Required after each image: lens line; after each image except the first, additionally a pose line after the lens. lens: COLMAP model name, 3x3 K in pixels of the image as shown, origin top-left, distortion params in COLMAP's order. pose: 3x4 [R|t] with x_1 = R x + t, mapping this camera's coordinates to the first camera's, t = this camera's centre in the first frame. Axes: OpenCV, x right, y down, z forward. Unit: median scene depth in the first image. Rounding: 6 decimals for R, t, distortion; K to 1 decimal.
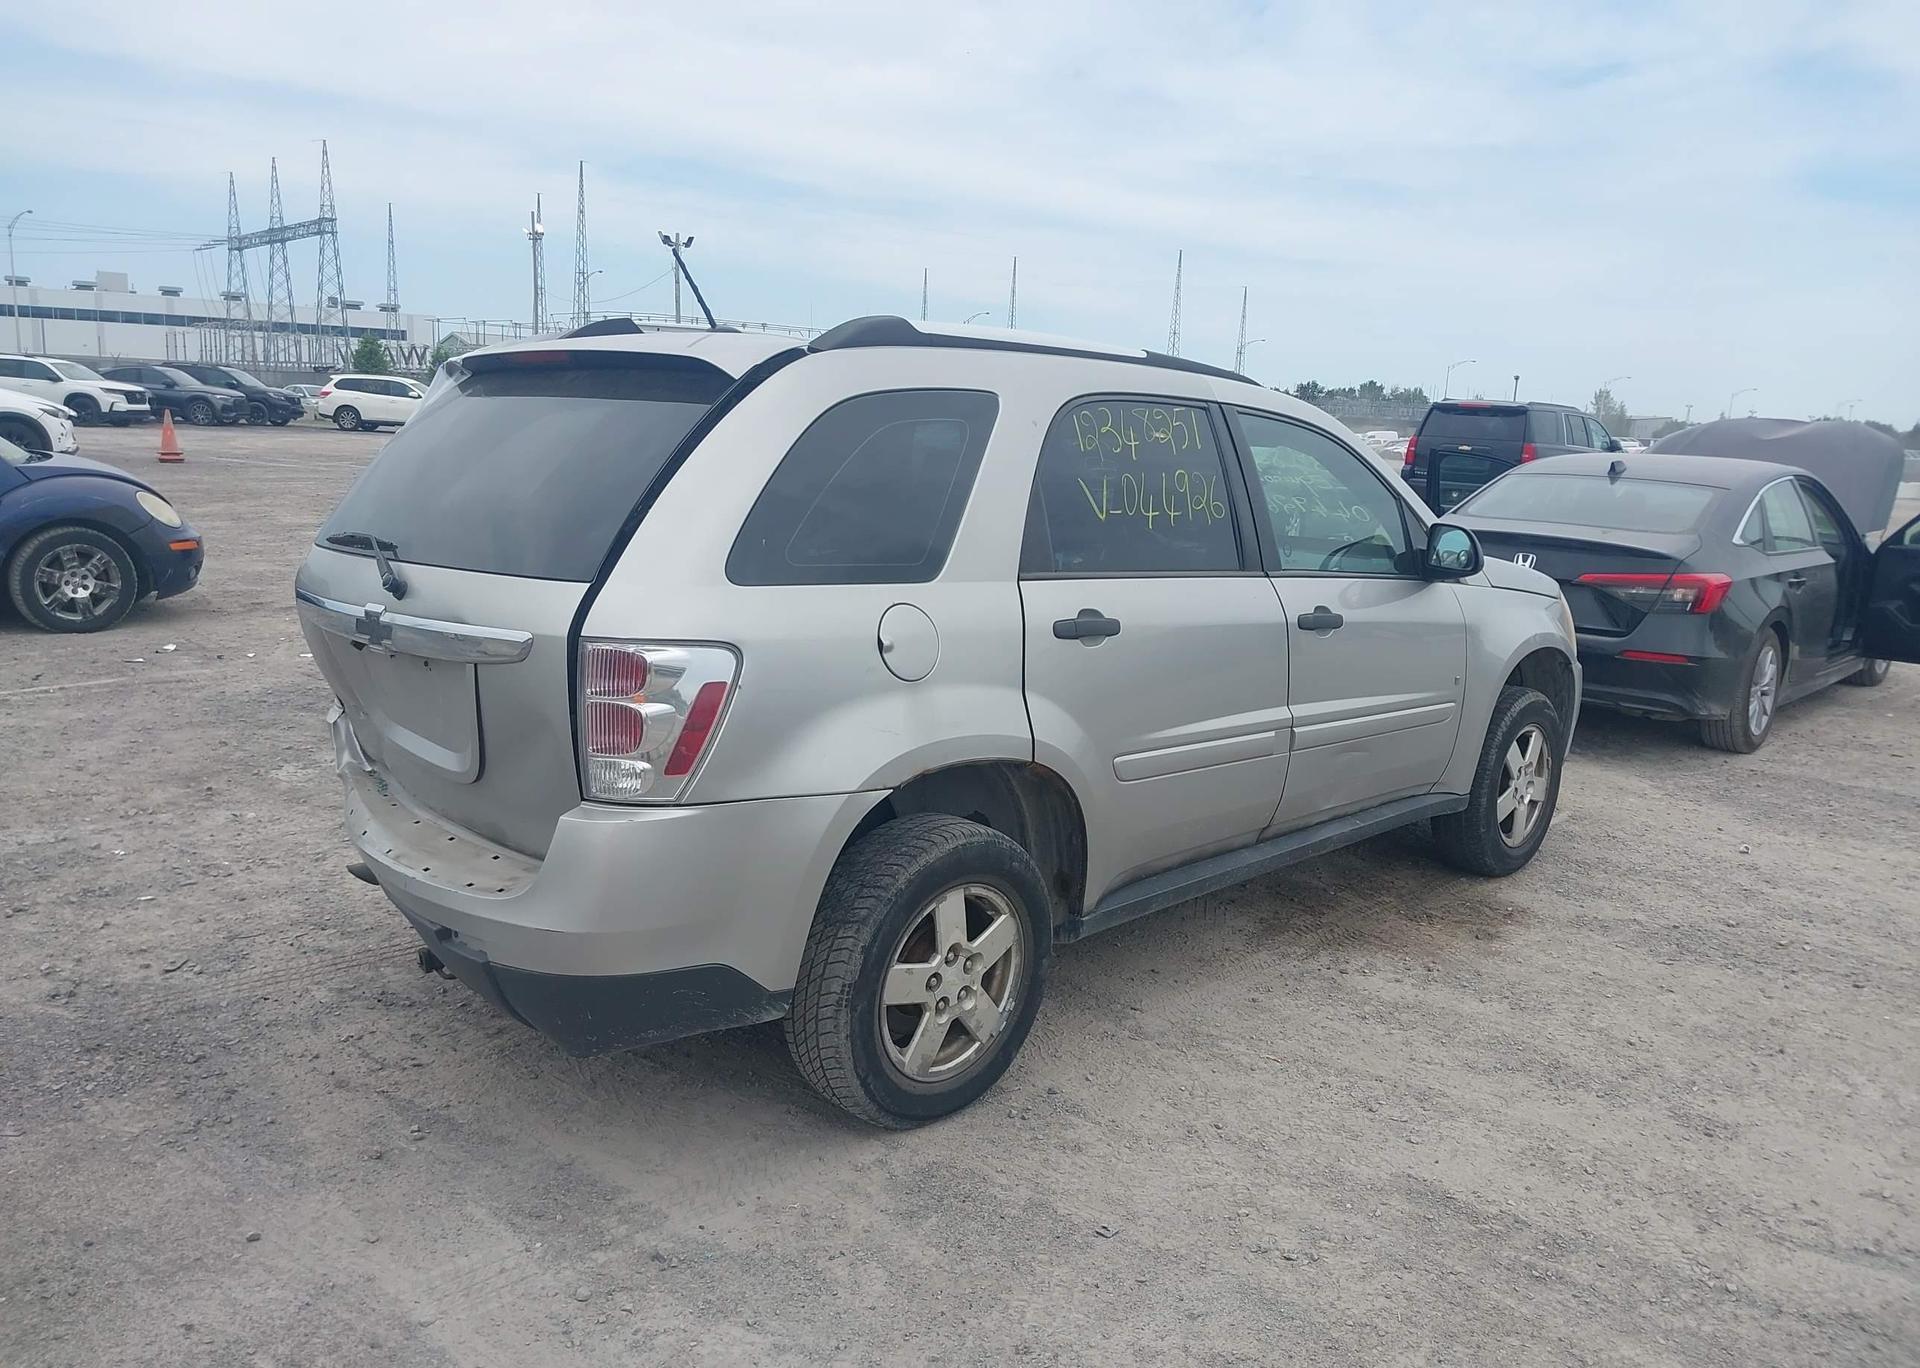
lens RADIAL K [[1492.8, 0, 960.0], [0, 1492.8, 684.0], [0, 0, 1]] dist [0.095547, -0.157830]
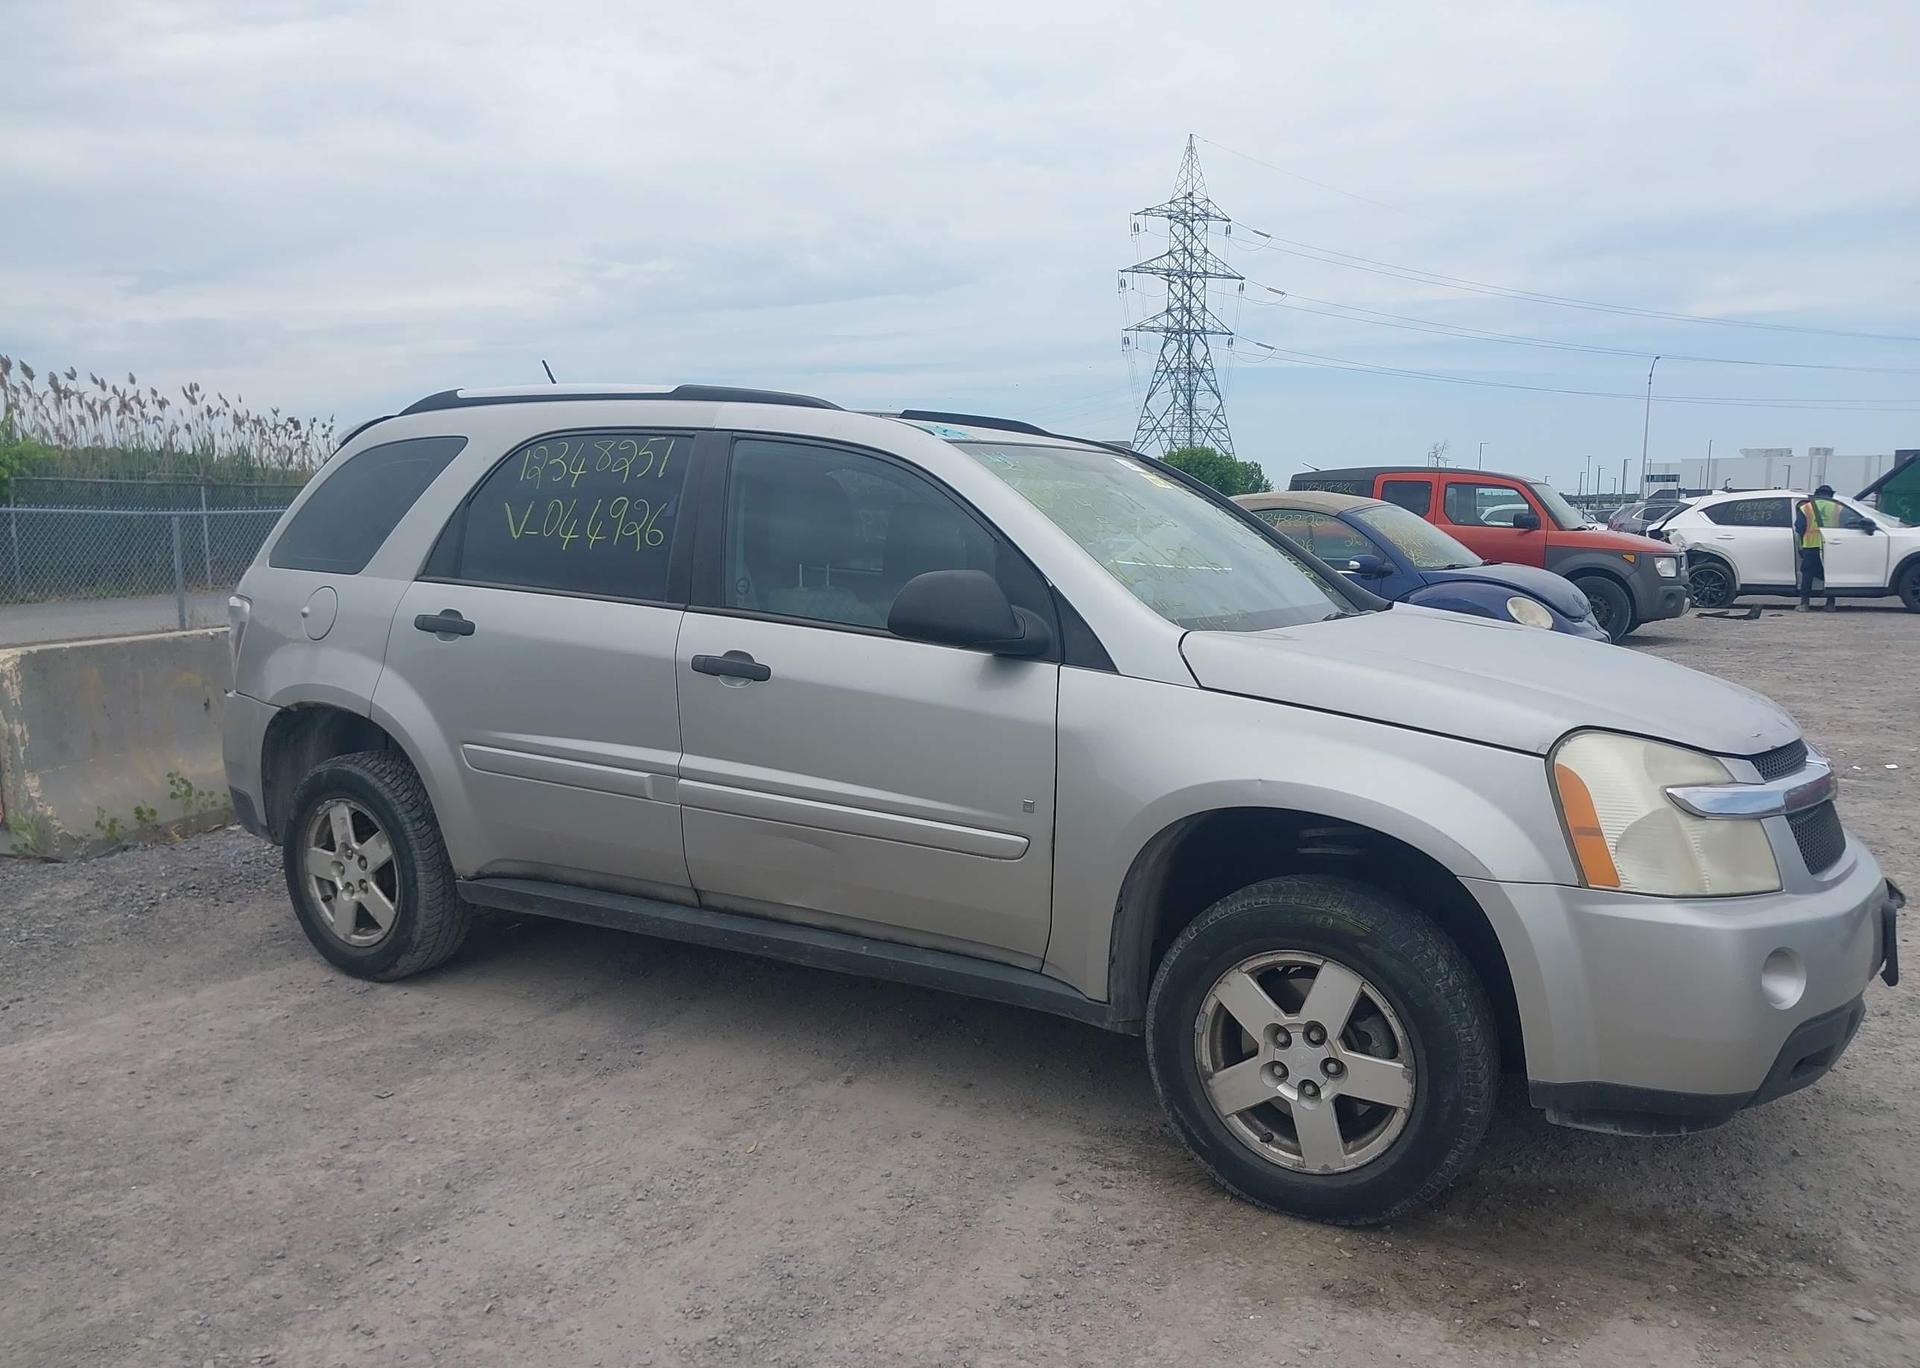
lens RADIAL K [[1492.8, 0, 960.0], [0, 1492.8, 684.0], [0, 0, 1]] dist [0.095547, -0.157830]
pose [[0.214123, 0.070908, -0.974230, 1.175561], [-0.169746, 0.984888, 0.034376, -0.089348], [0.961945, 0.158011, 0.222924, 0.987622]]
